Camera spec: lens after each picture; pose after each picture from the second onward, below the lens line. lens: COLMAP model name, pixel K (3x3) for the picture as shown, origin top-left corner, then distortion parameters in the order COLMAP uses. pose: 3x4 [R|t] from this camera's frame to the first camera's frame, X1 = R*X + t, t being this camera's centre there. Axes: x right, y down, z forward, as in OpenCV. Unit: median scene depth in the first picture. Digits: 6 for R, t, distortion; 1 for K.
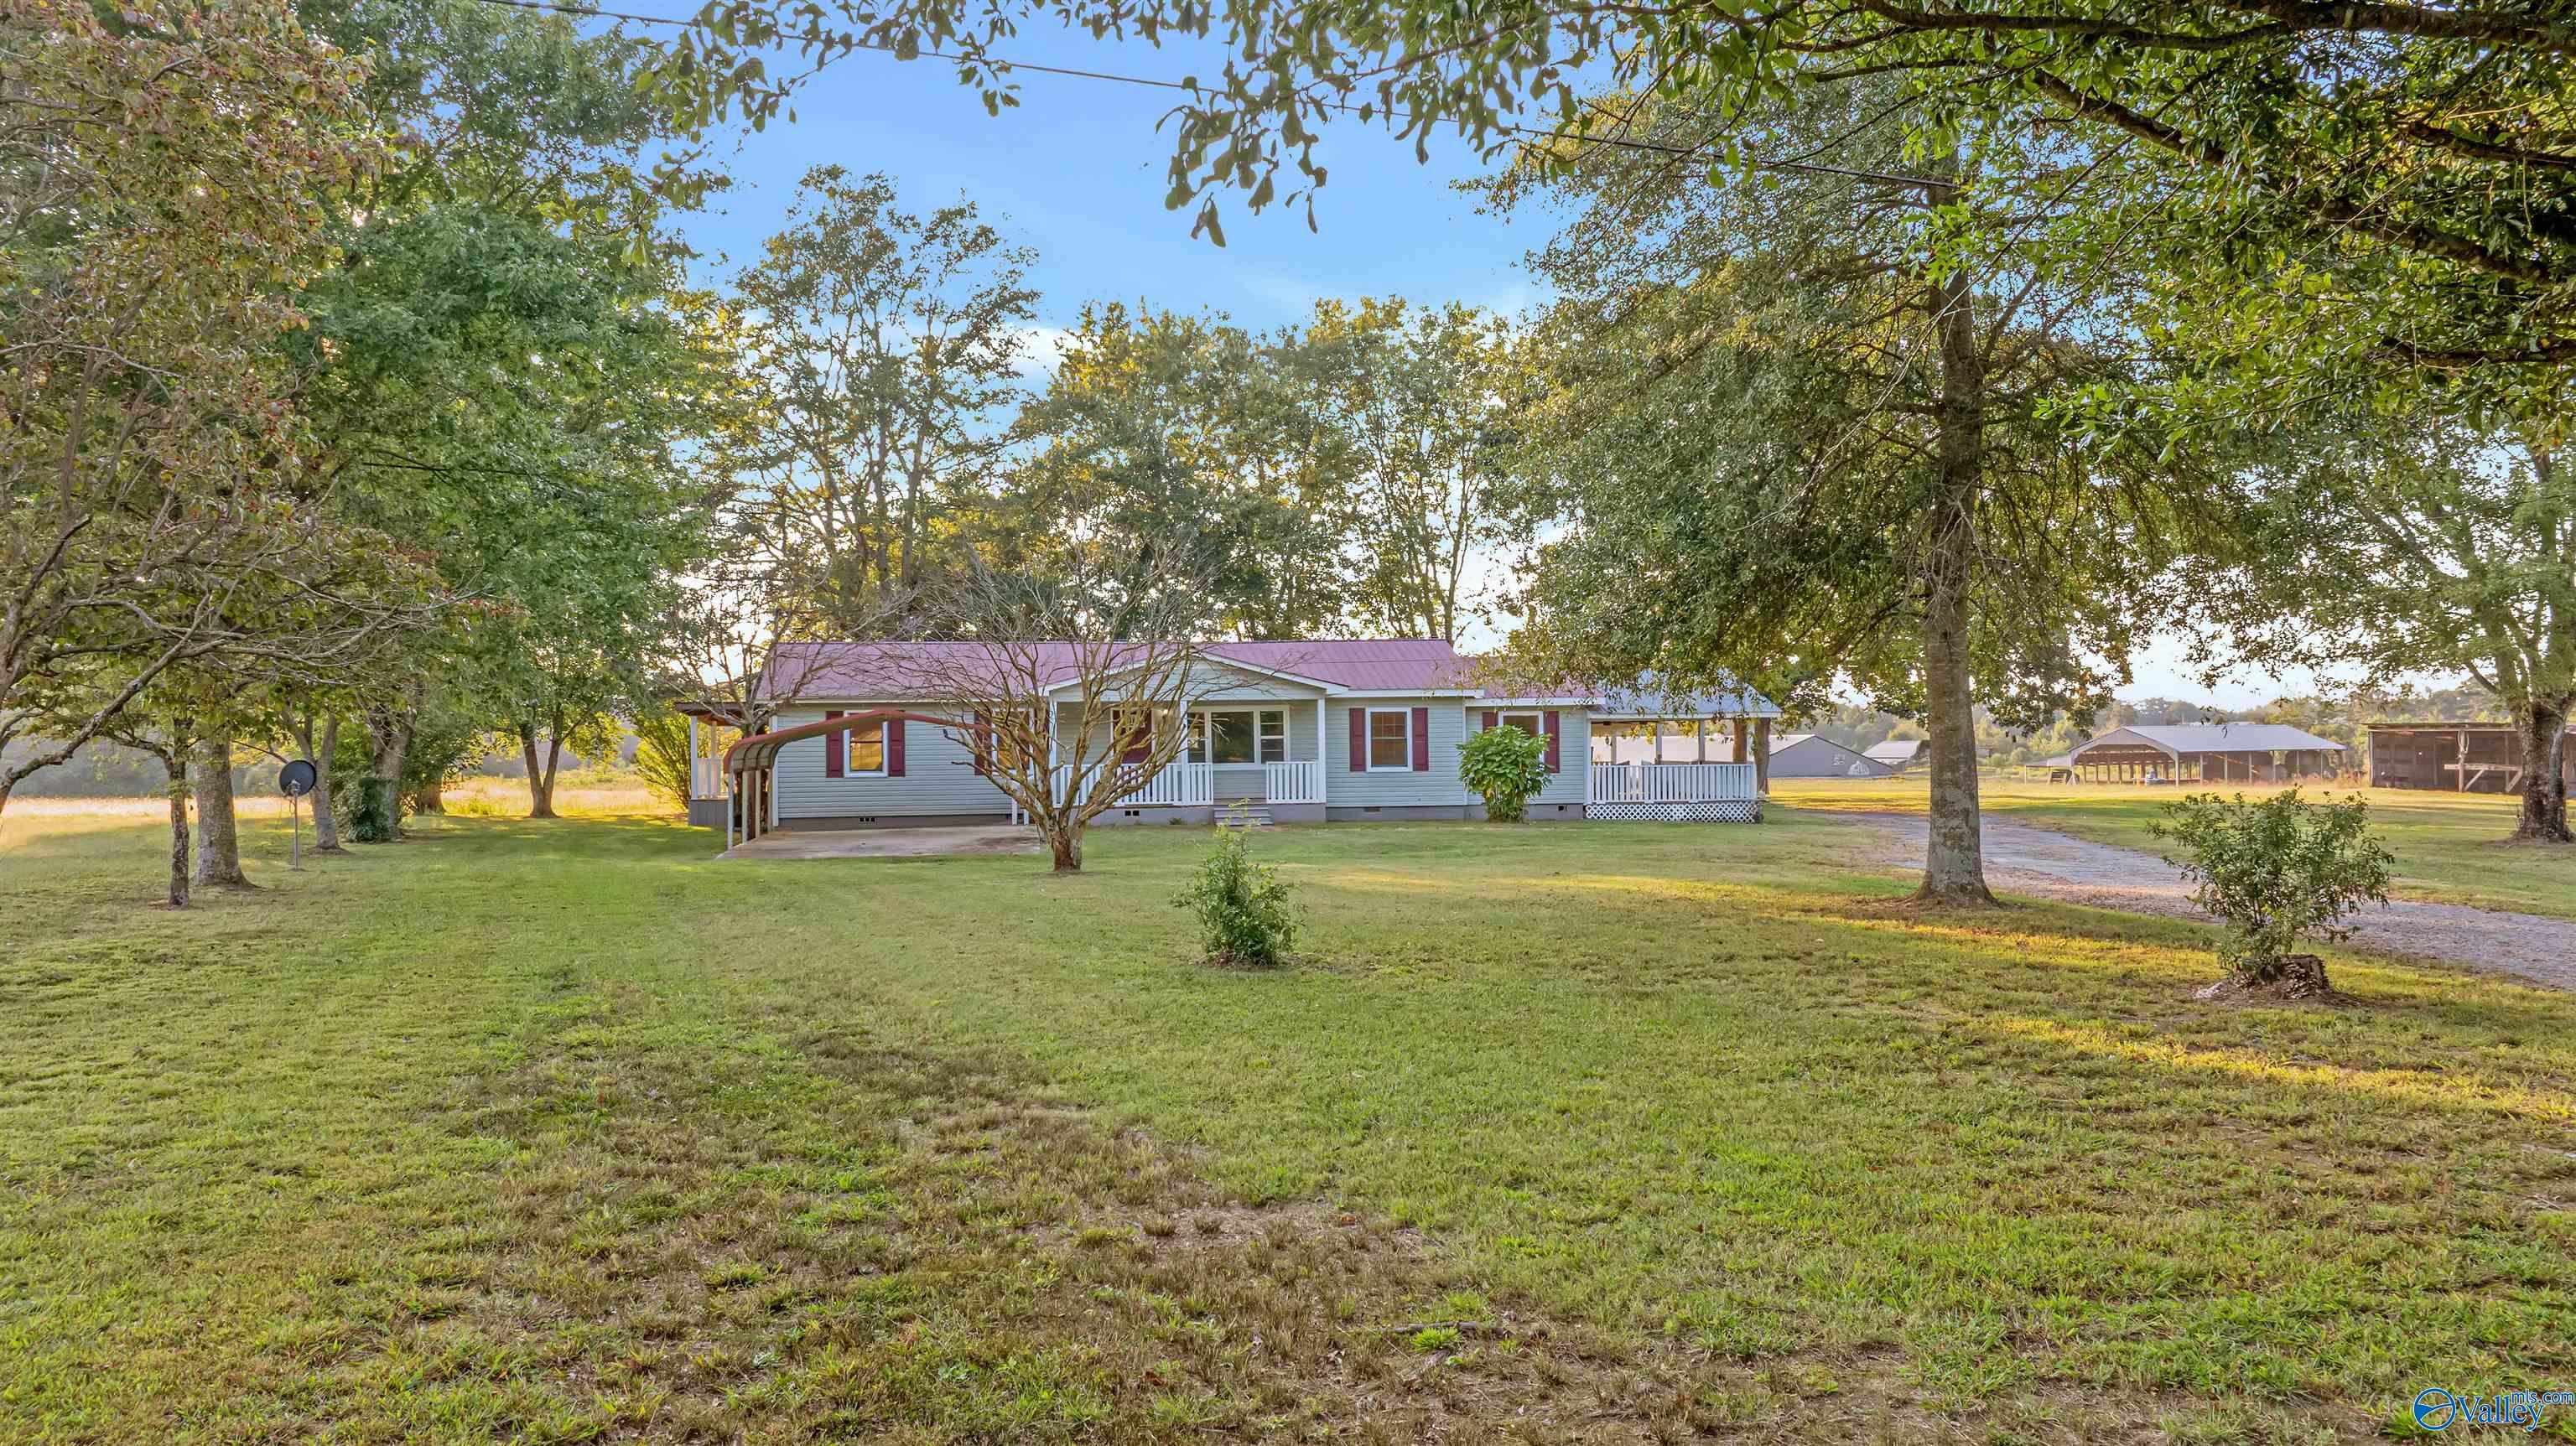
lens RADIAL K [[1815.7, 0, 1291.7], [0, 1815.7, 724.7], [0, 0, 1]] dist [-0.030334, 0.020860]
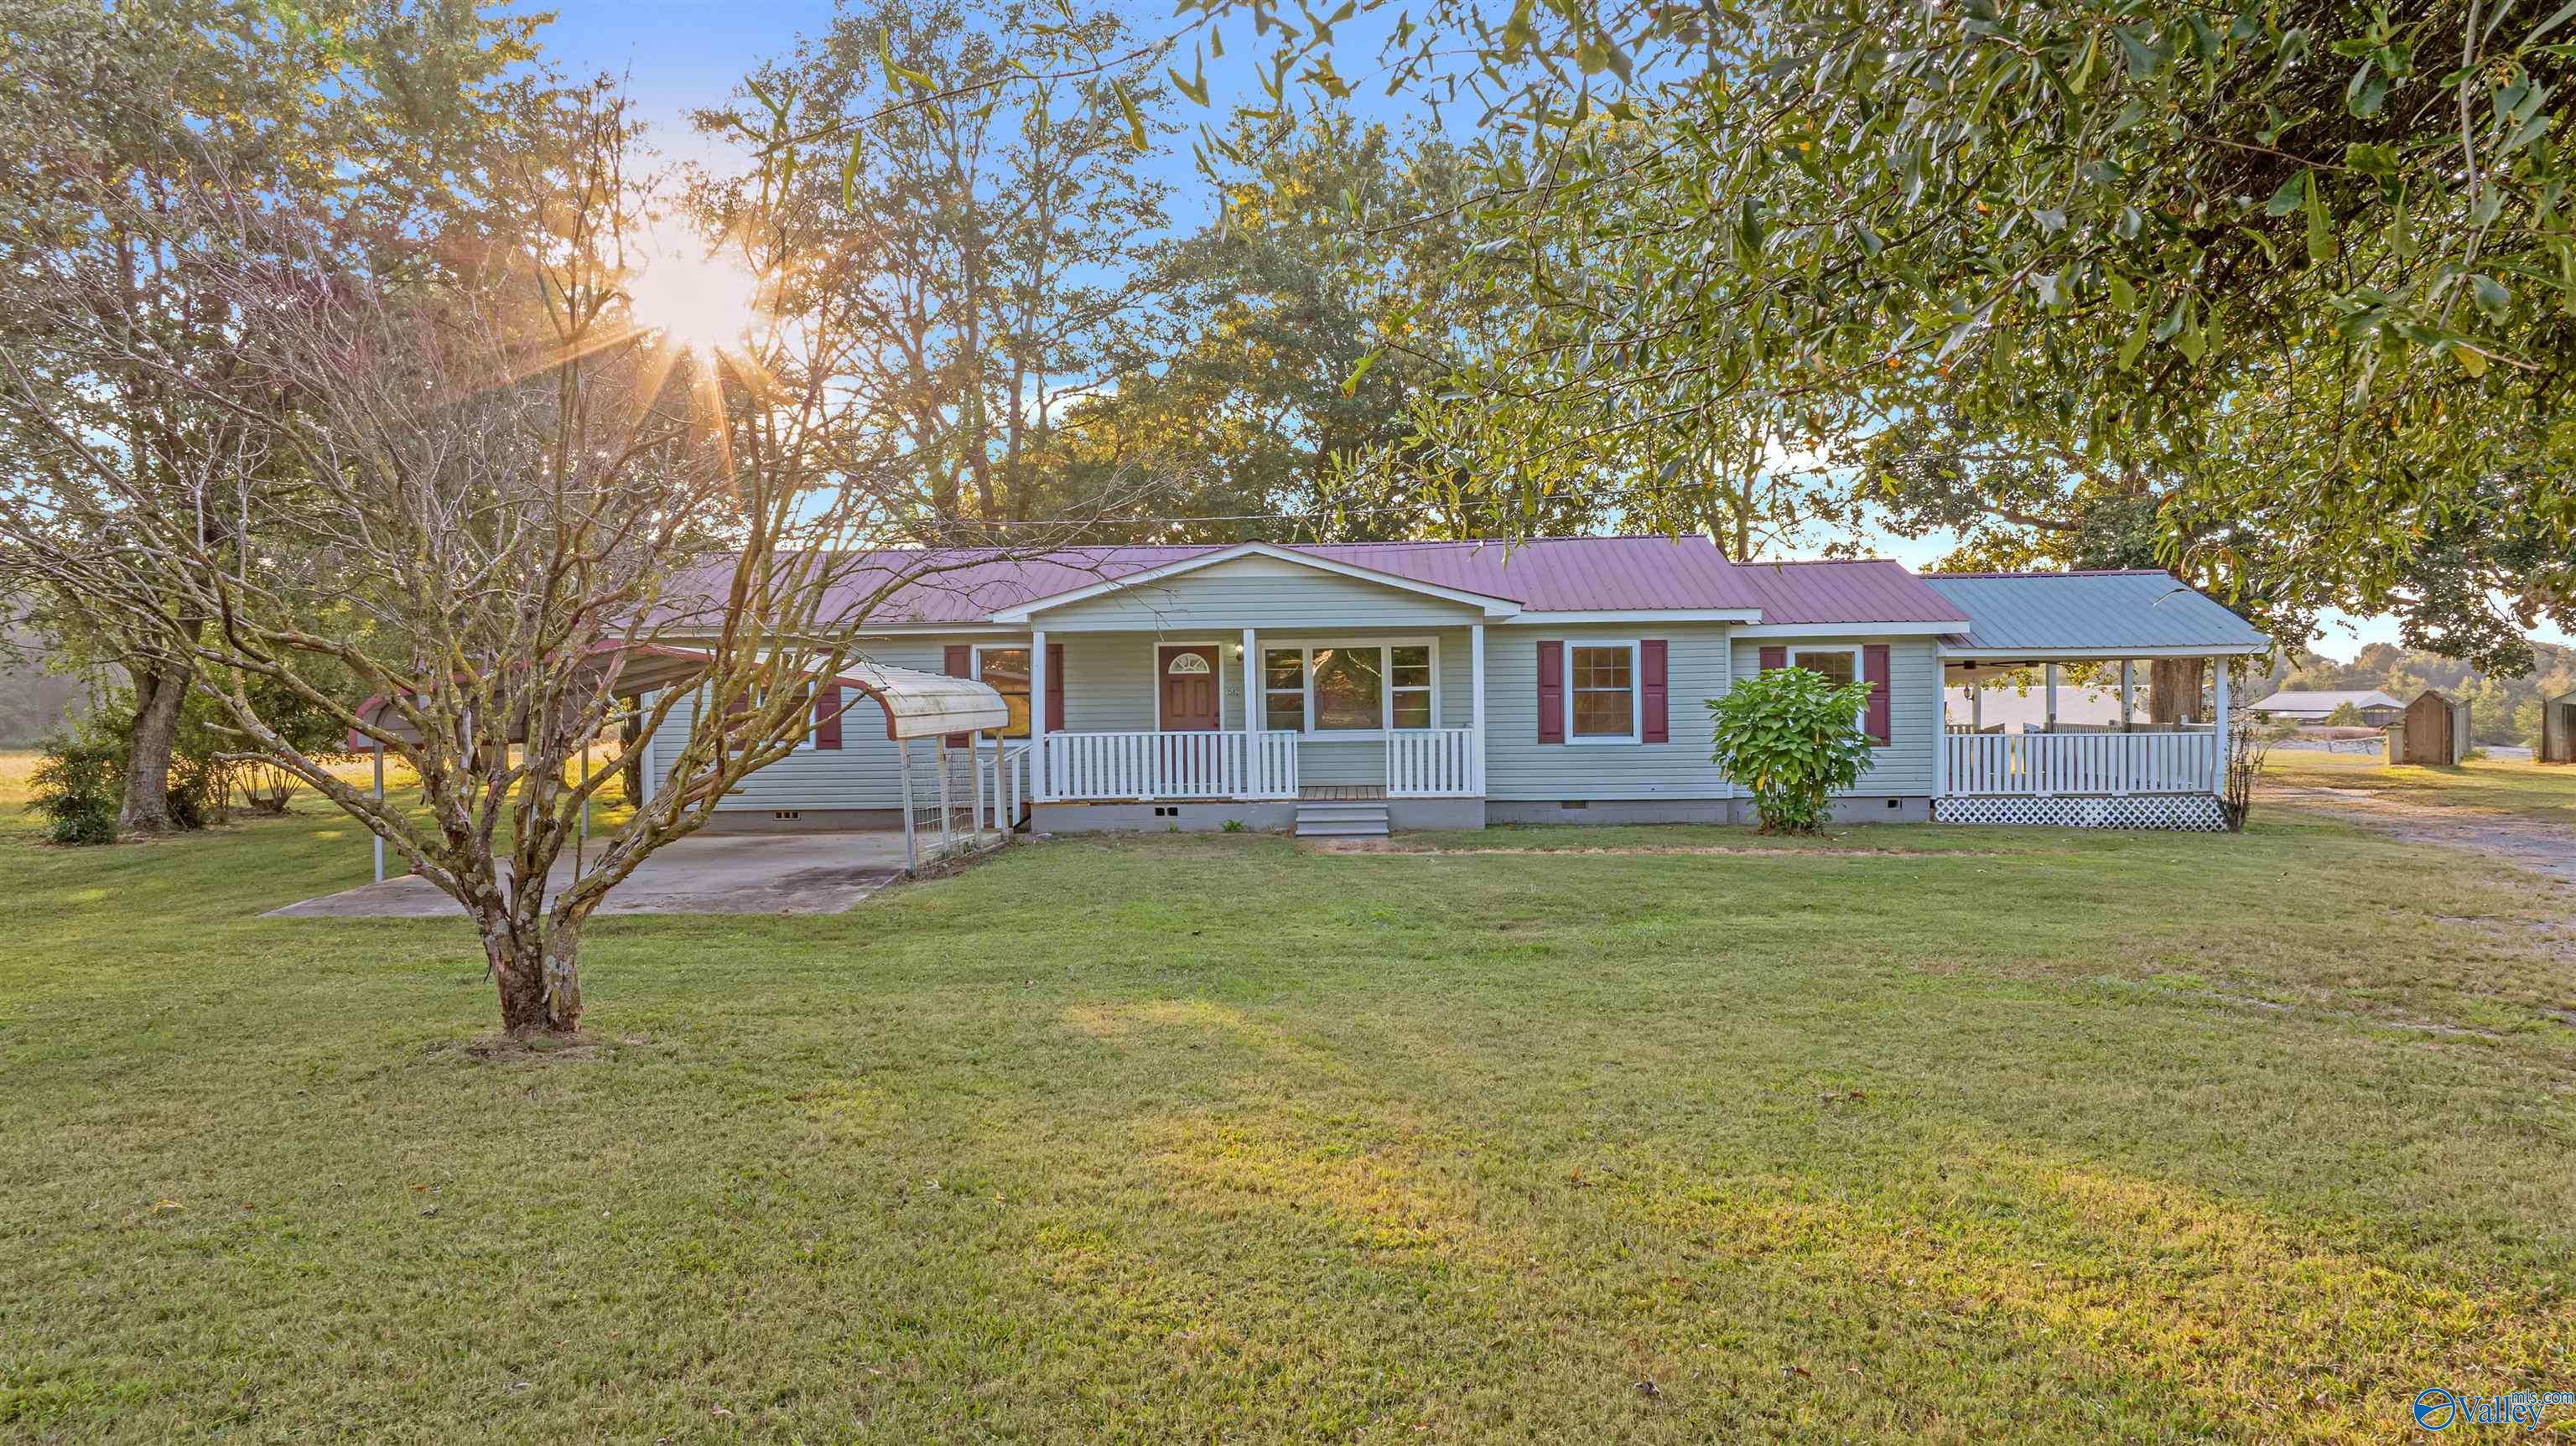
lens RADIAL K [[1812.5, 0, 1291.9], [0, 1812.5, 727.1], [0, 0, 1]] dist [-0.001021, -0.064225]
pose [[0.984448, 0.002054, -0.175663, 0.057731], [0.002901, 0.999605, 0.027942, 0.002631], [0.175651, -0.028017, 0.984054, 0.373123]]
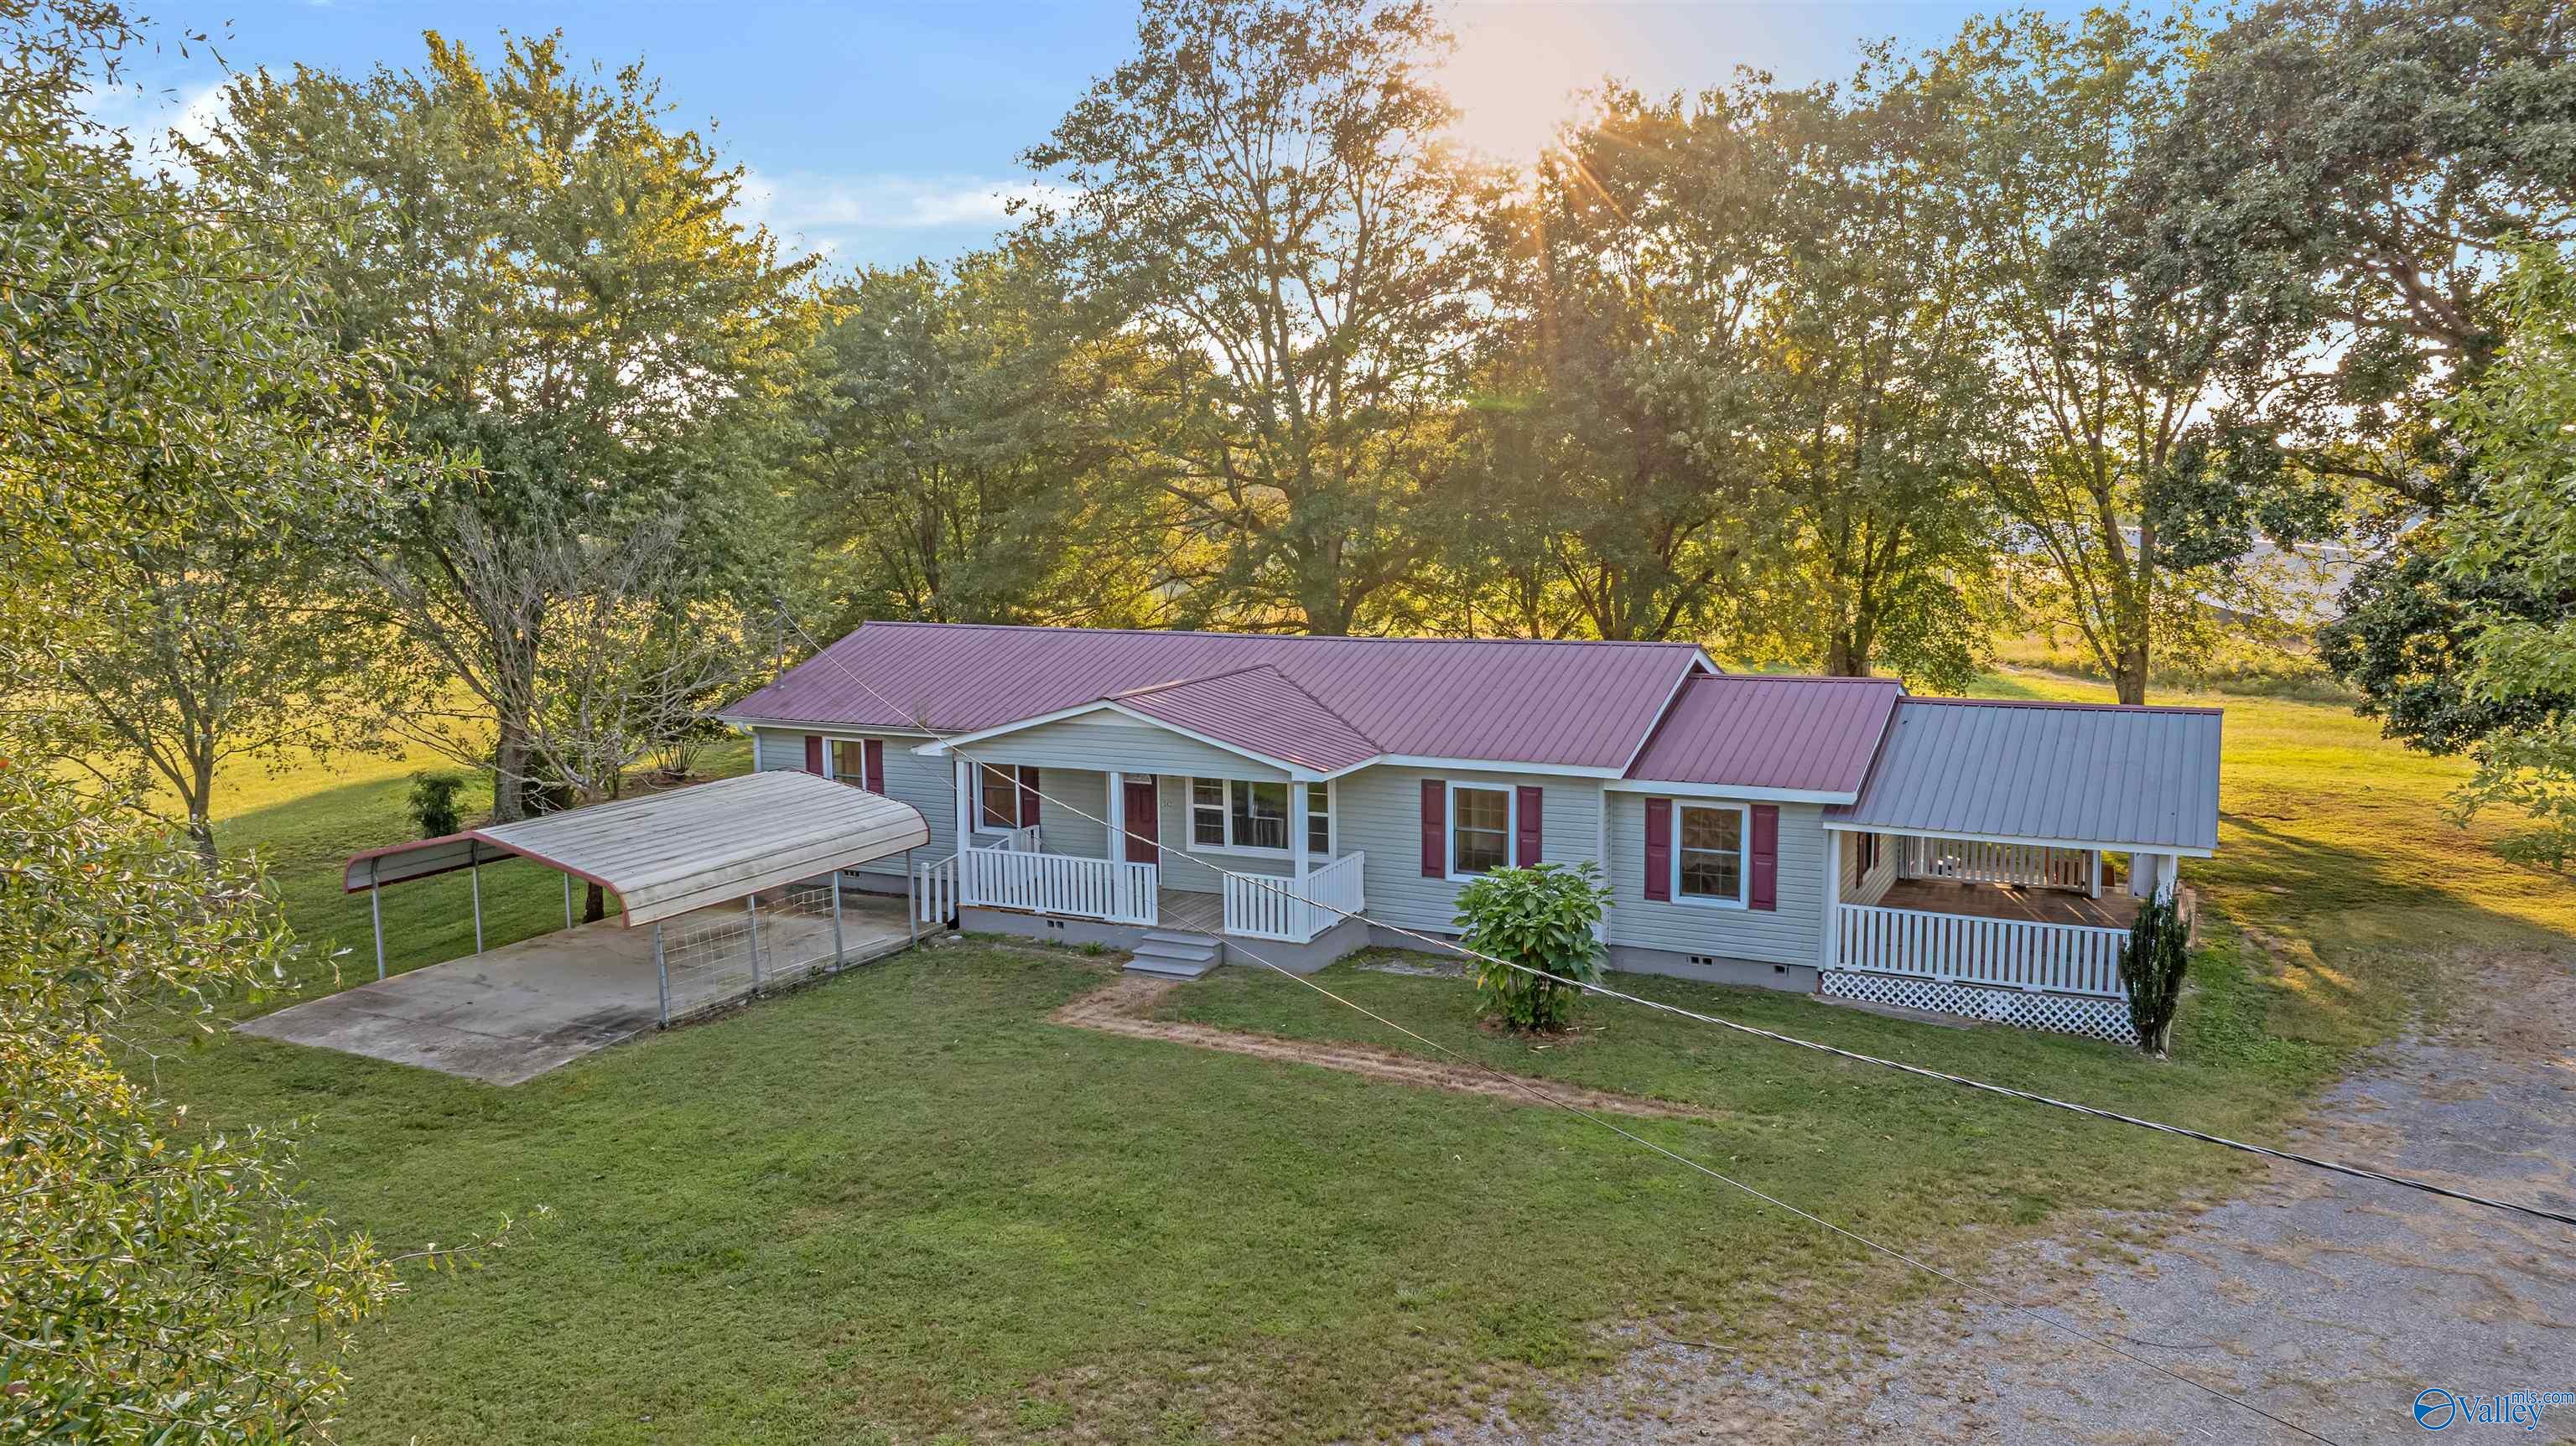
lens RADIAL K [[1812.5, 0, 1291.9], [0, 1812.5, 727.1], [0, 0, 1]] dist [-0.001021, -0.064225]
pose [[0.818038, 0.077311, -0.569944, 0.354334], [0.004046, 0.990127, 0.140115, -0.116148], [0.575150, -0.116925, 0.809649, 0.457657]]
